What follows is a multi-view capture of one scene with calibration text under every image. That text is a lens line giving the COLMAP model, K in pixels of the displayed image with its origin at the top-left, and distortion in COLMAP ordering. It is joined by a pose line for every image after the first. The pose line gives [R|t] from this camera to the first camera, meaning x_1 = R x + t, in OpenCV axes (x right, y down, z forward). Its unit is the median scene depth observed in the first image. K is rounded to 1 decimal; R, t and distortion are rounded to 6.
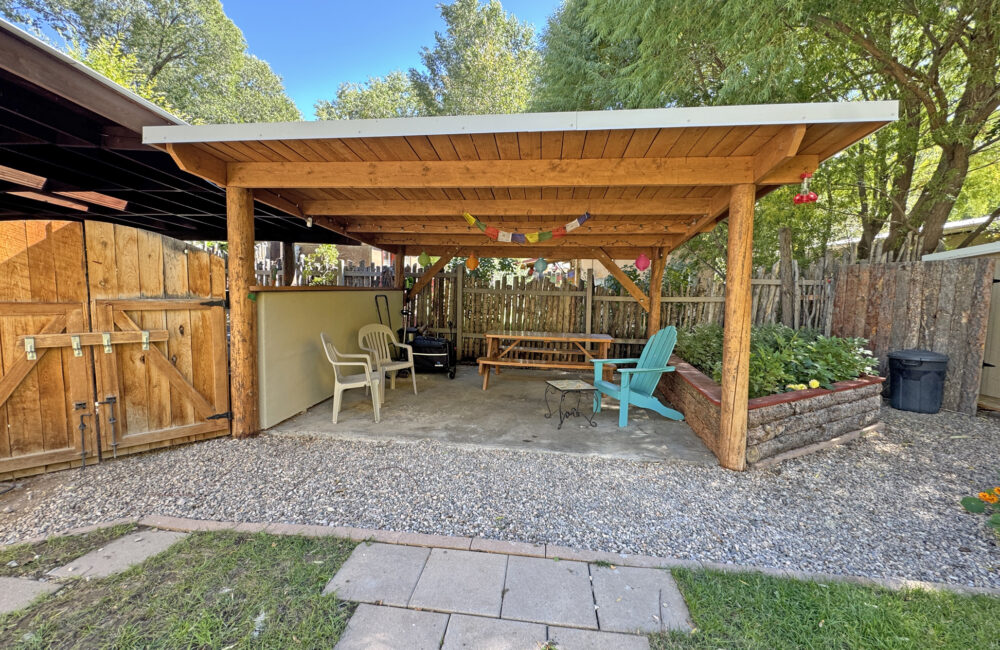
lens RADIAL K [[400.4, 0, 497.4], [0, 400.4, 323.9], [0, 0, 1]] dist [-0.002259, 0.000509]
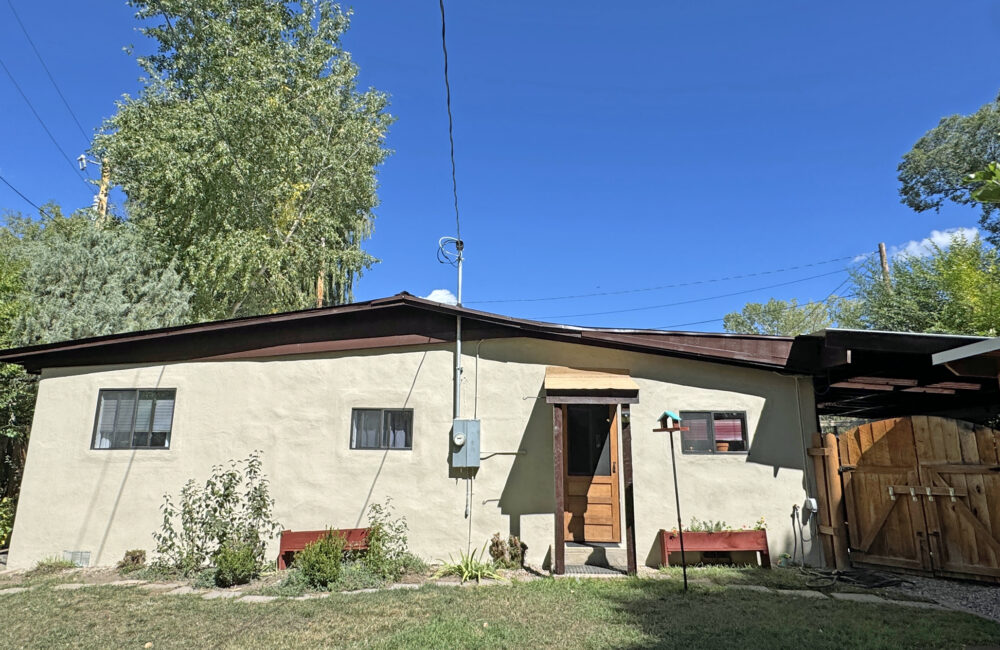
lens RADIAL K [[585.1, 0, 499.0], [0, 585.1, 327.1], [0, 0, 1]] dist [0.001591, 0.000016]
pose [[0.032623, -0.234885, -0.971475, 1.267889], [-0.093314, 0.967031, -0.236944, 0.111895], [0.995102, 0.098382, 0.009630, -0.711900]]
